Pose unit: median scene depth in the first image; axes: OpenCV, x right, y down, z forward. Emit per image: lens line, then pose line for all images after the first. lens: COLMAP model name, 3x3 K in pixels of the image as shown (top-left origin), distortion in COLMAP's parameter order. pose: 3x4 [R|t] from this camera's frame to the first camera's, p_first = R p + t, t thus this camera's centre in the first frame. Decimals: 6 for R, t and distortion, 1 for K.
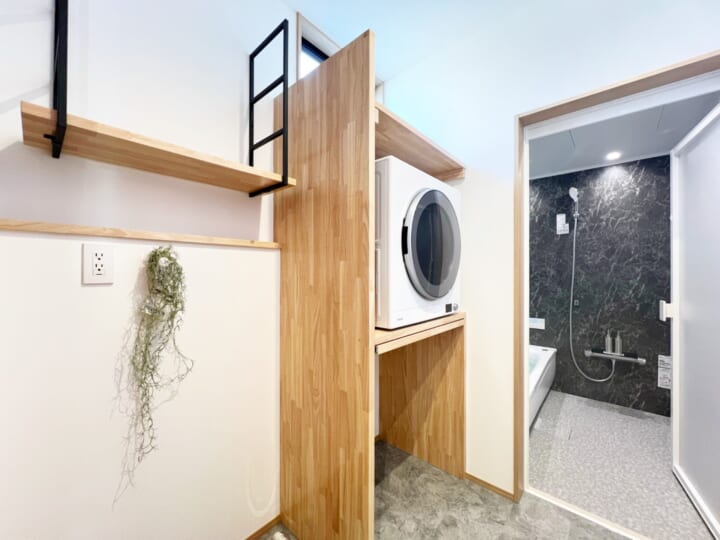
lens RADIAL K [[287.1, 0, 360.0], [0, 287.1, 270.0], [0, 0, 1]] dist [-0.000797, 0.000038]
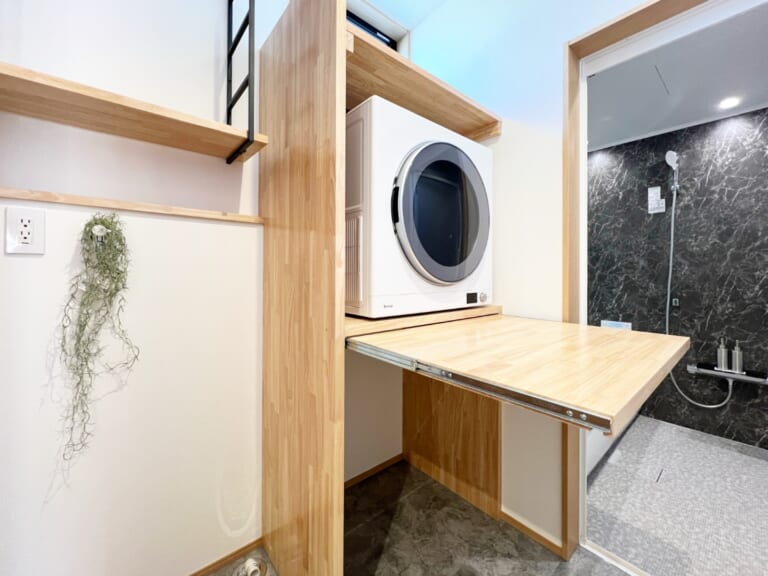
lens RADIAL K [[312.1, 0, 383.9], [0, 312.1, 269.7], [0, 0, 1]] dist [0.000095, -0.000273]
pose [[0.989684, 0.002582, -0.143247, 0.191098], [-0.002944, 0.999993, -0.002316, 0.057265], [0.143240, 0.002714, 0.989684, 0.124915]]
